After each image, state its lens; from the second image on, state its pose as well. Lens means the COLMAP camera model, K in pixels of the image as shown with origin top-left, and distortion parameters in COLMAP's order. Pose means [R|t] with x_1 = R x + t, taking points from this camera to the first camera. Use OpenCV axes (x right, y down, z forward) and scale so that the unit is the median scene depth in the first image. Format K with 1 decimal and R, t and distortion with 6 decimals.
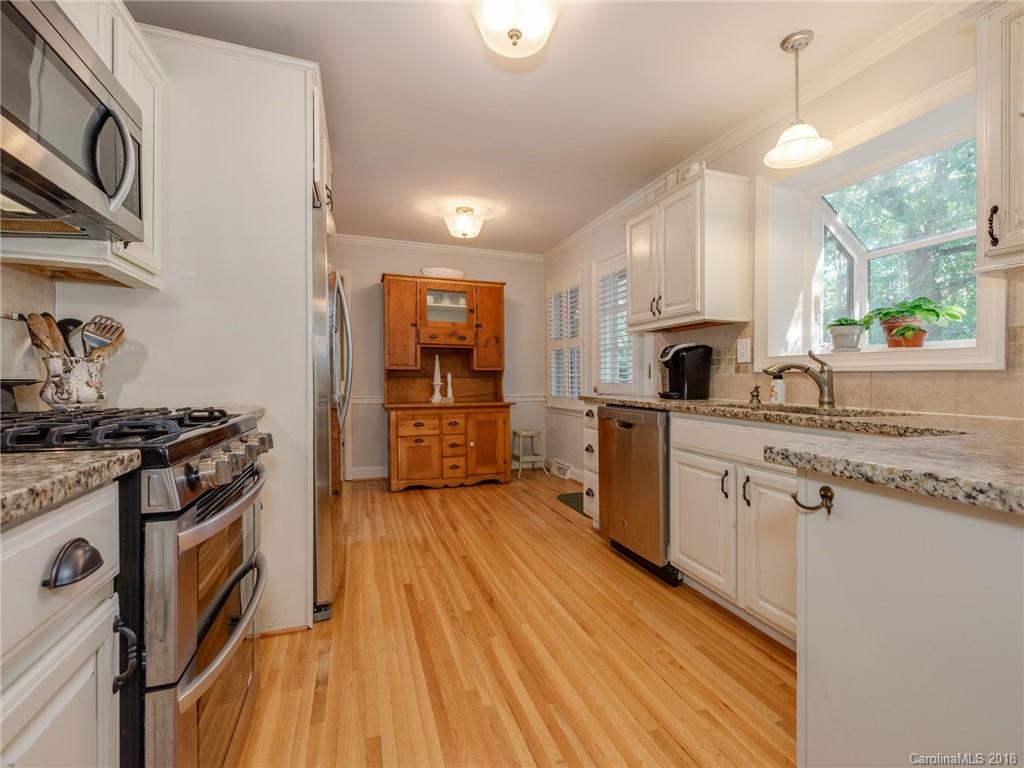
lens RADIAL K [[484.2, 0, 512.0], [0, 484.2, 384.0], [0, 0, 1]] dist [0.000126, 0.000054]
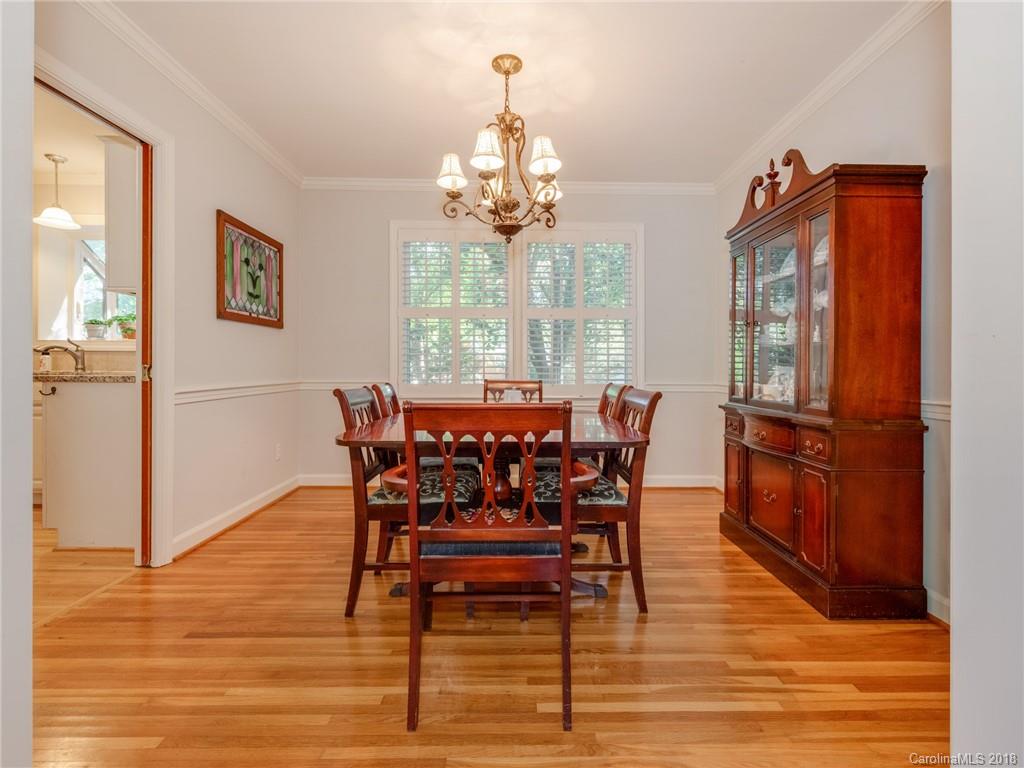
lens RADIAL K [[463.2, 0, 515.4], [0, 463.2, 362.7], [0, 0, 1]] dist [0.000857, 0.000161]
pose [[0.292403, -0.002679, 0.956291, -0.467314], [0.003718, 0.999992, 0.001664, 0.019490], [-0.956288, 0.003069, 0.292410, -0.948243]]
